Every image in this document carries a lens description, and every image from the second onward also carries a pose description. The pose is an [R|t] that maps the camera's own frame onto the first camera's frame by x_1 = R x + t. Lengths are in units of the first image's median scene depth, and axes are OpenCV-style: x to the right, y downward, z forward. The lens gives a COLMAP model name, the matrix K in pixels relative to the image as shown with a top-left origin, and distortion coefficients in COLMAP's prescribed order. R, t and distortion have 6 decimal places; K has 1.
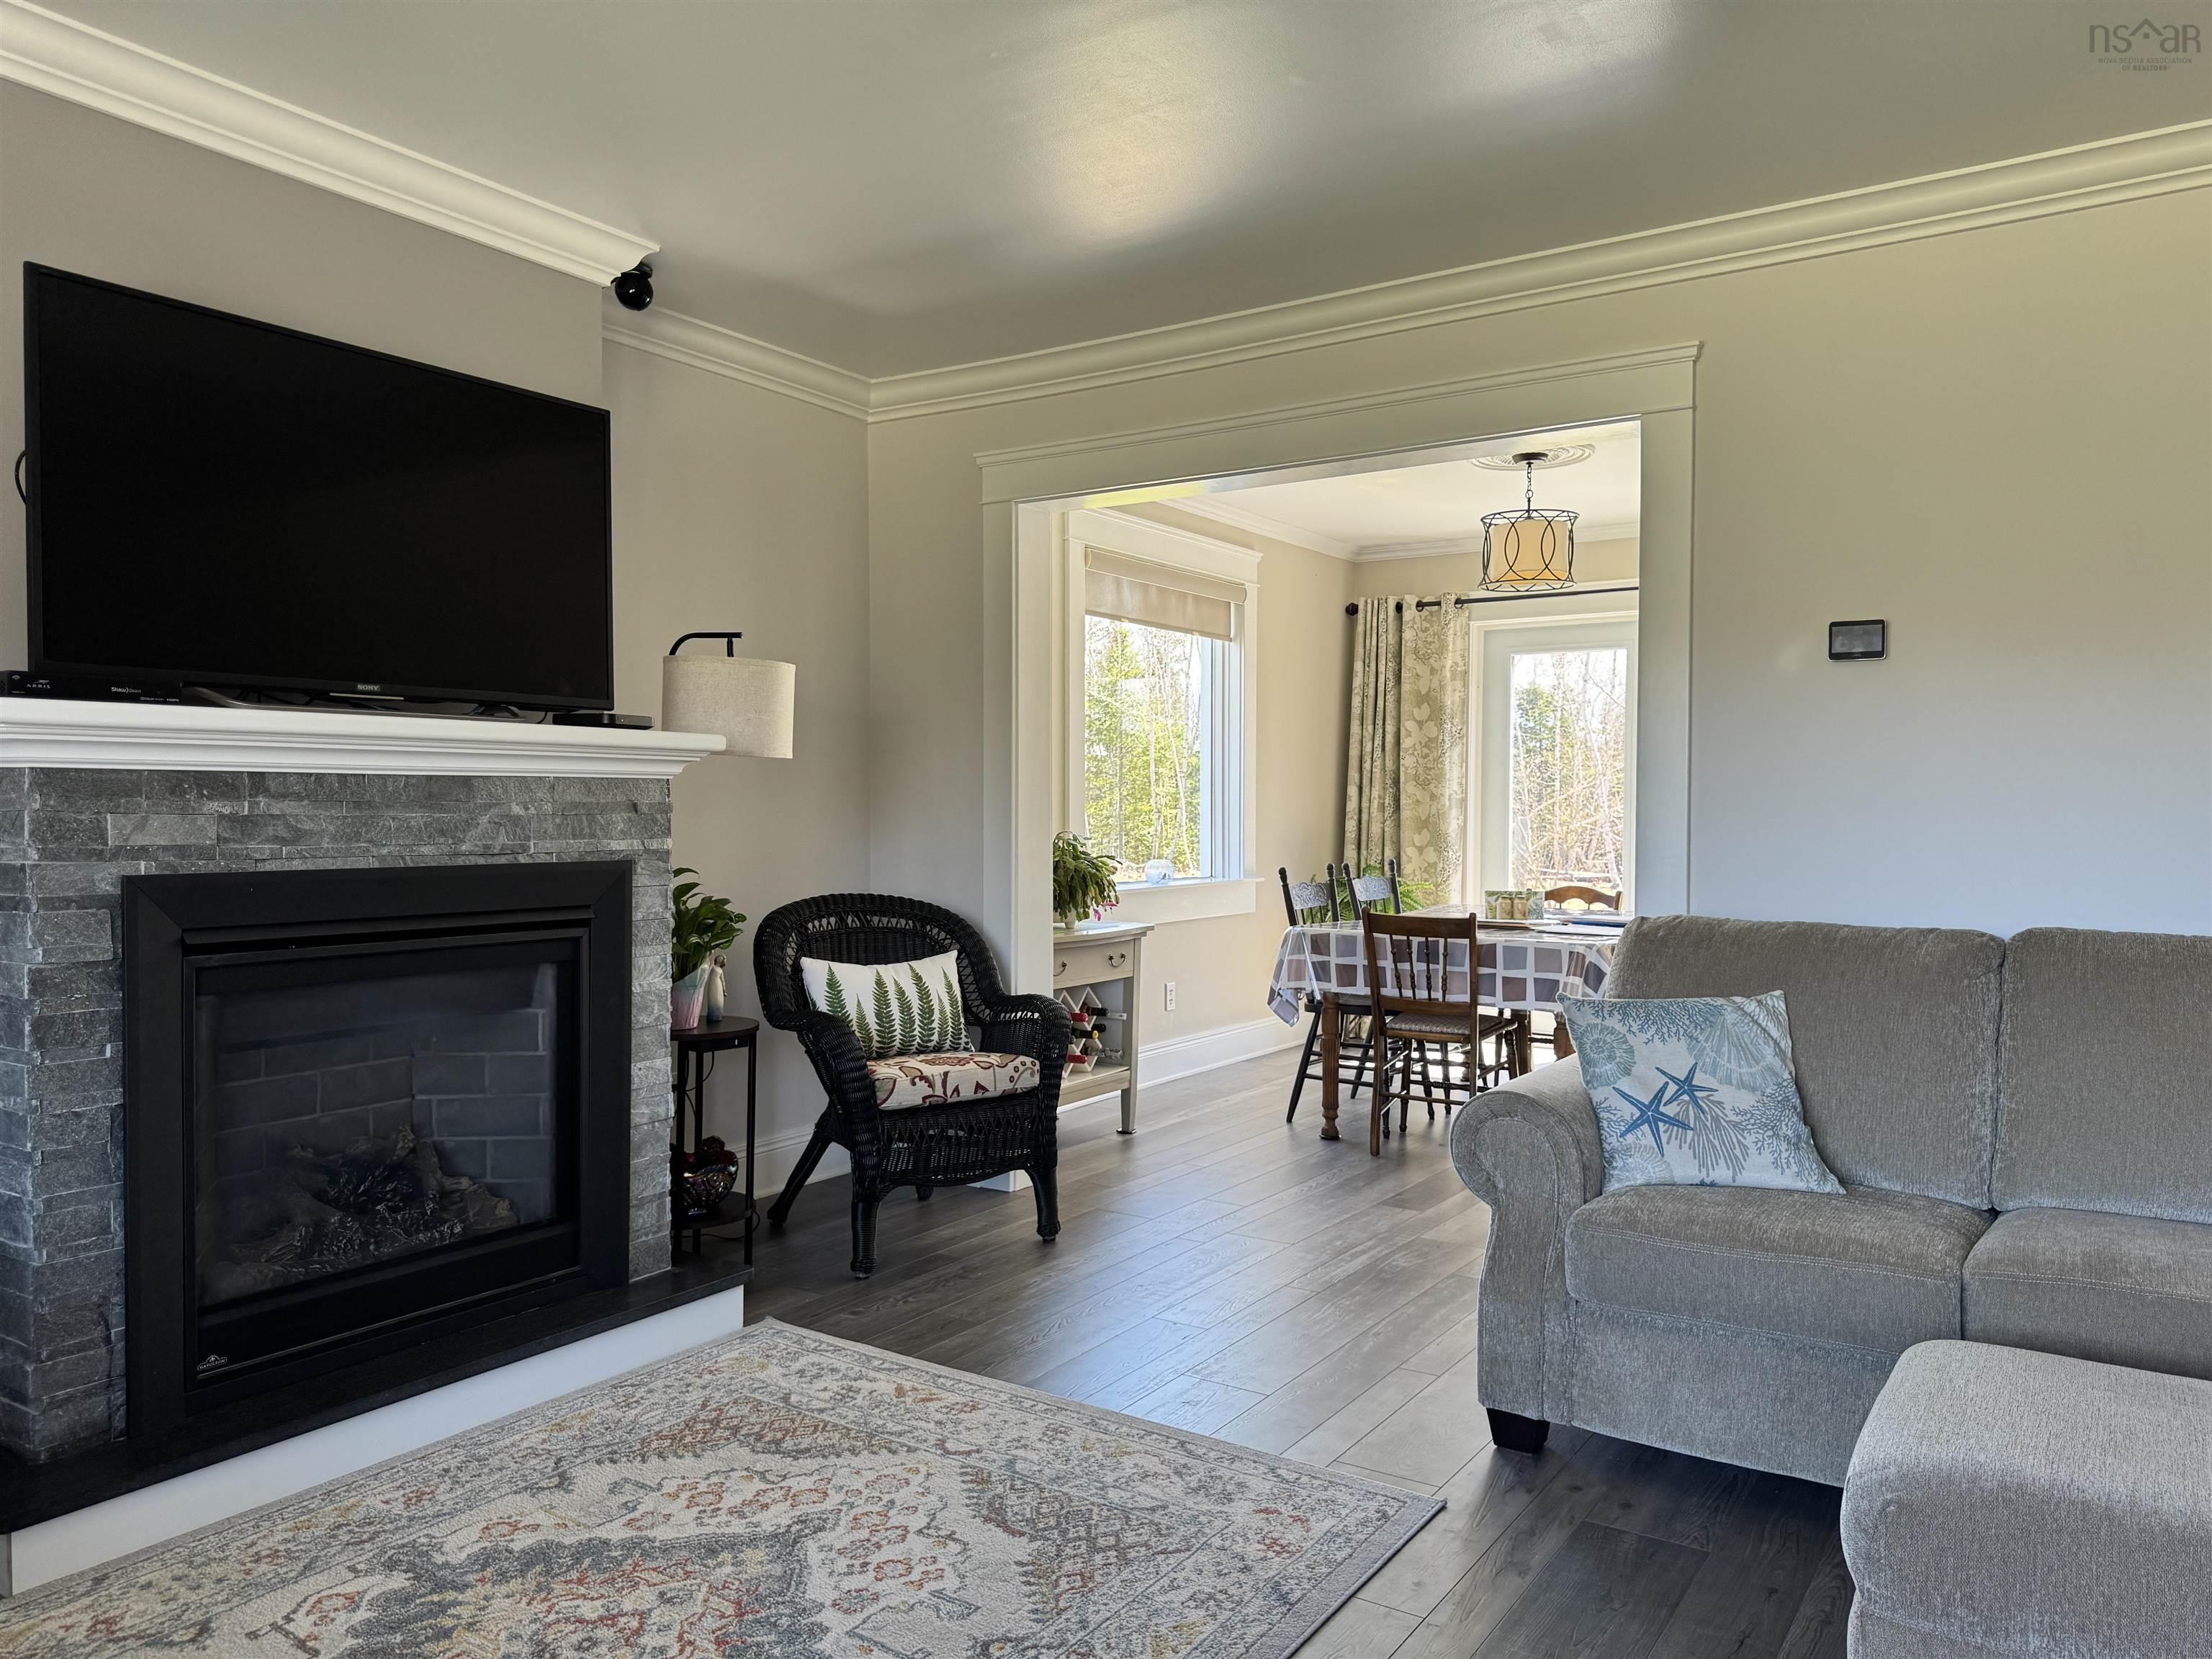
lens RADIAL K [[1588.1, 0, 1106.8], [0, 1588.1, 841.2], [0, 0, 1]] dist [0.002593, -0.008960]
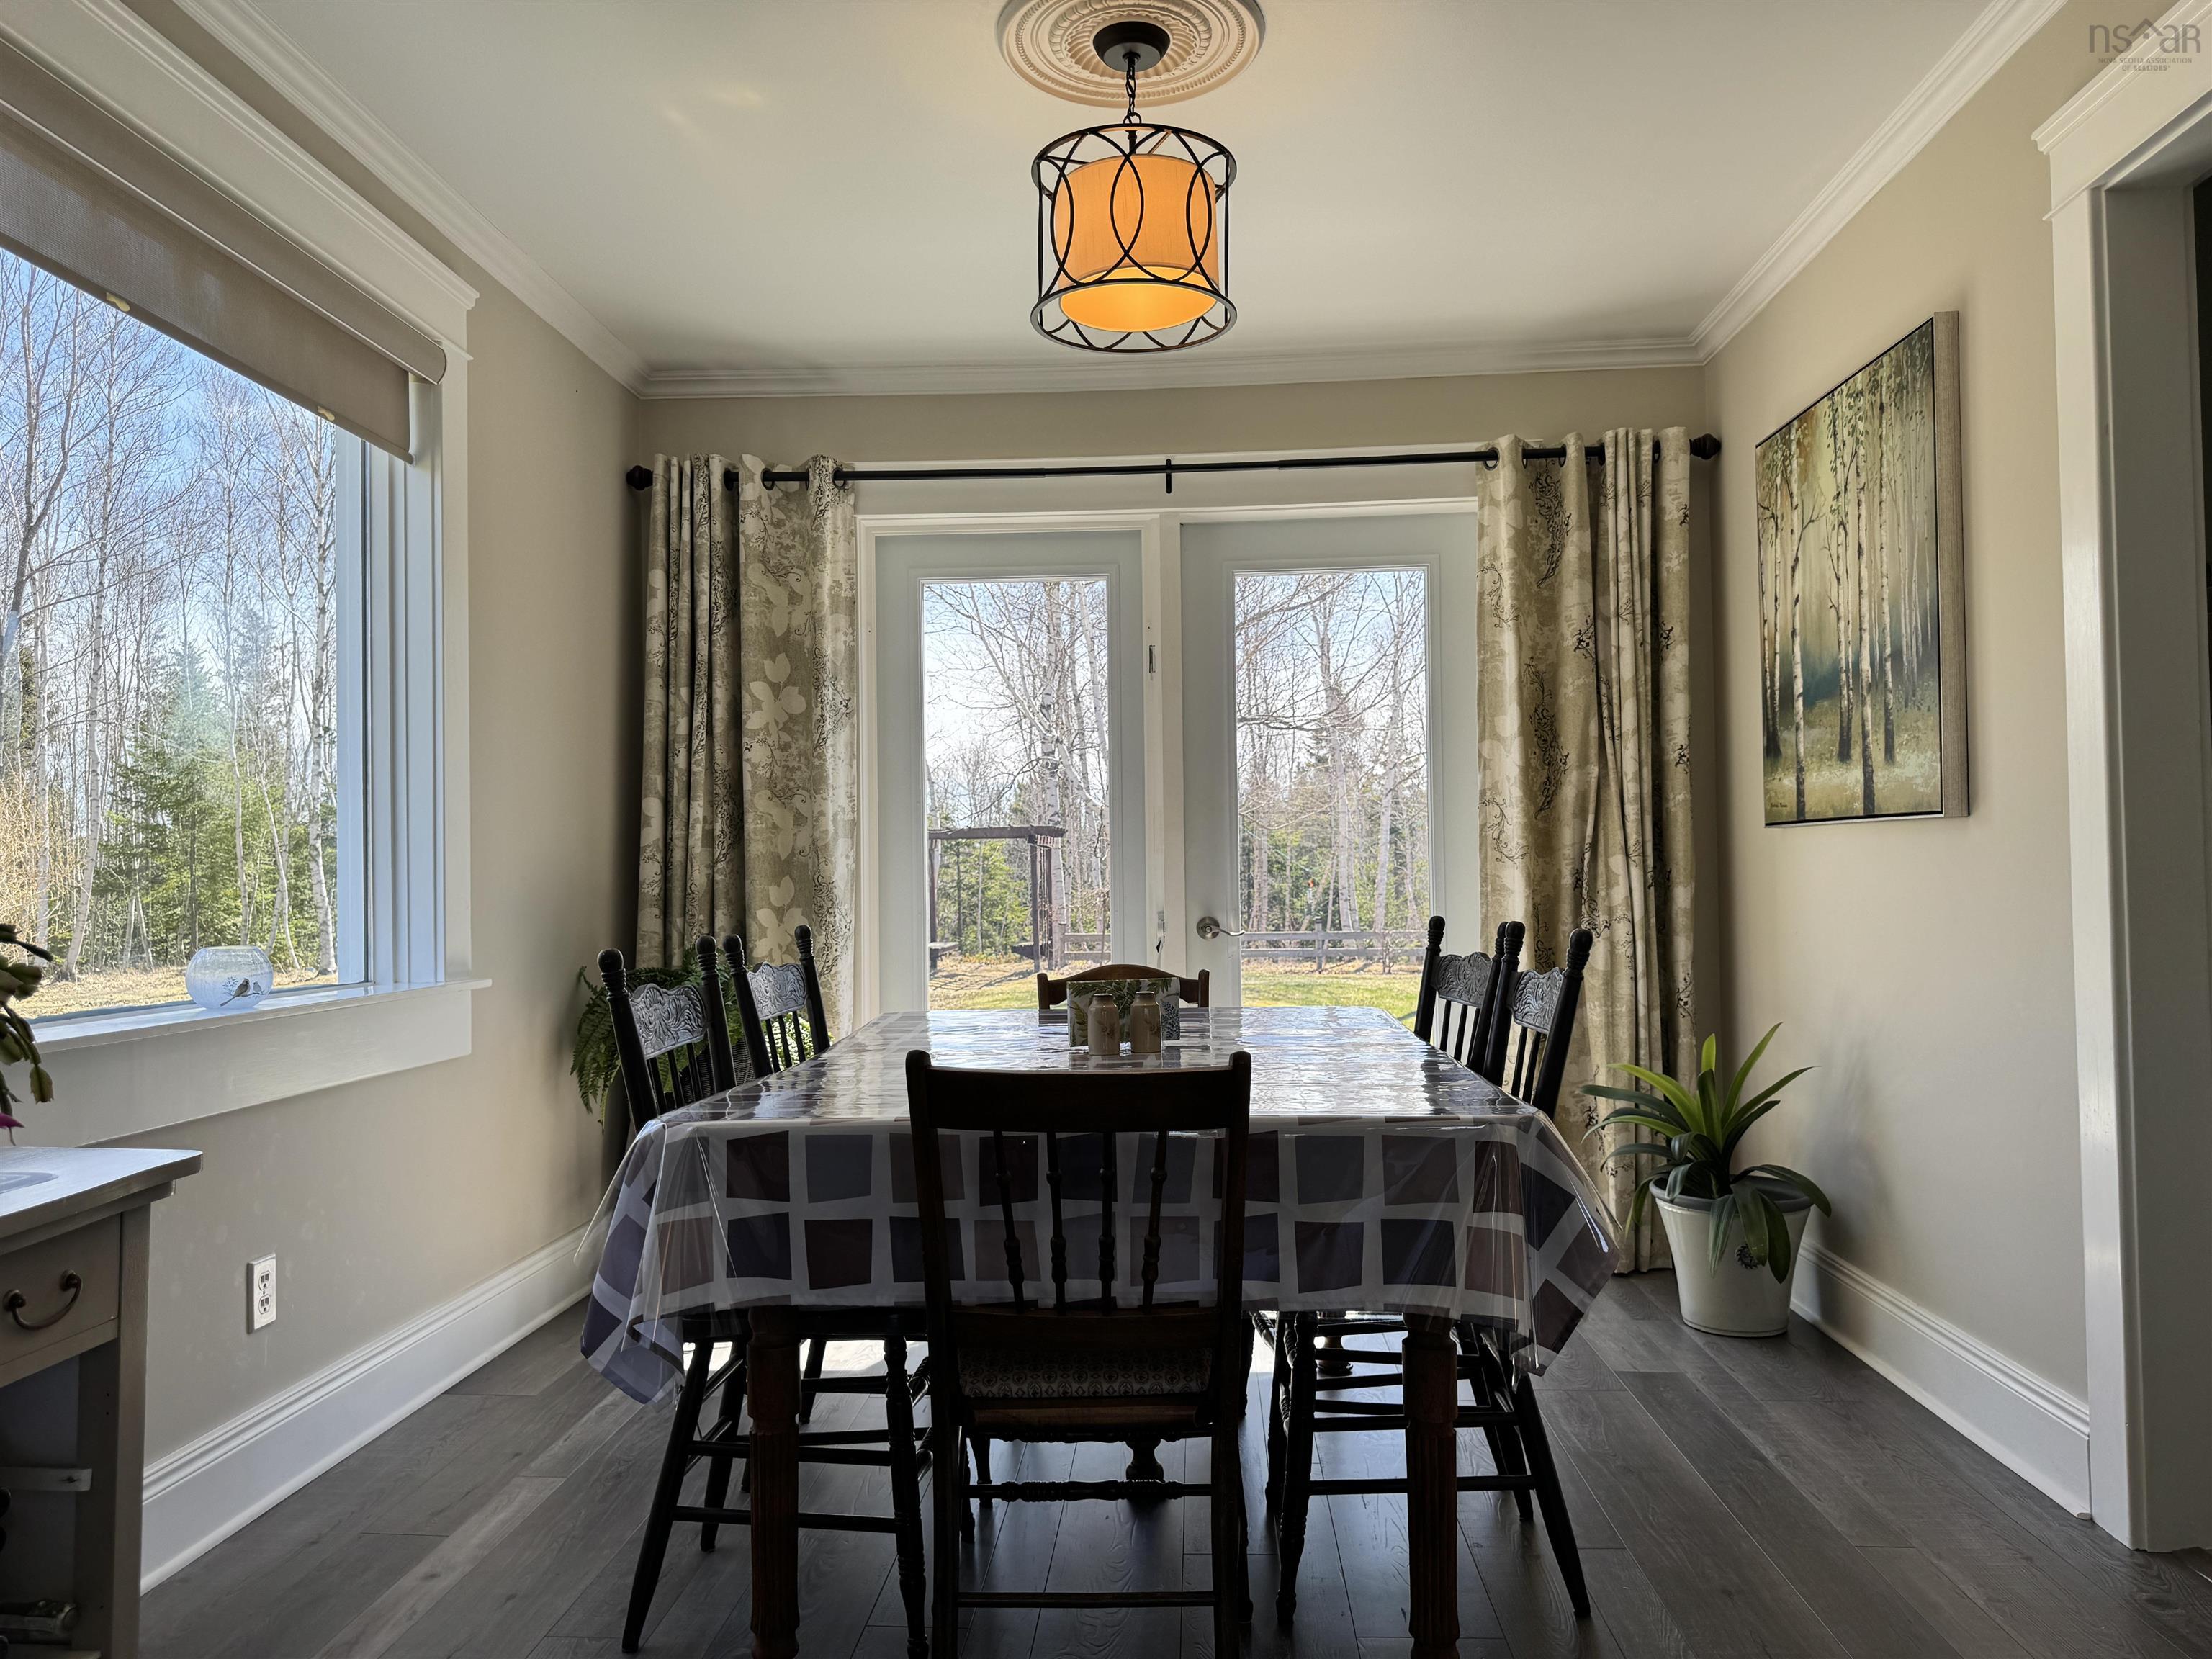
lens RADIAL K [[1567.8, 0, 1113.4], [0, 1567.8, 844.2], [0, 0, 1]] dist [0.107735, -0.181432]
pose [[0.863527, -0.003199, 0.504293, 0.020198], [0.029273, 0.998612, -0.043789, 0.008666], [-0.503453, 0.052575, 0.862422, 0.466660]]
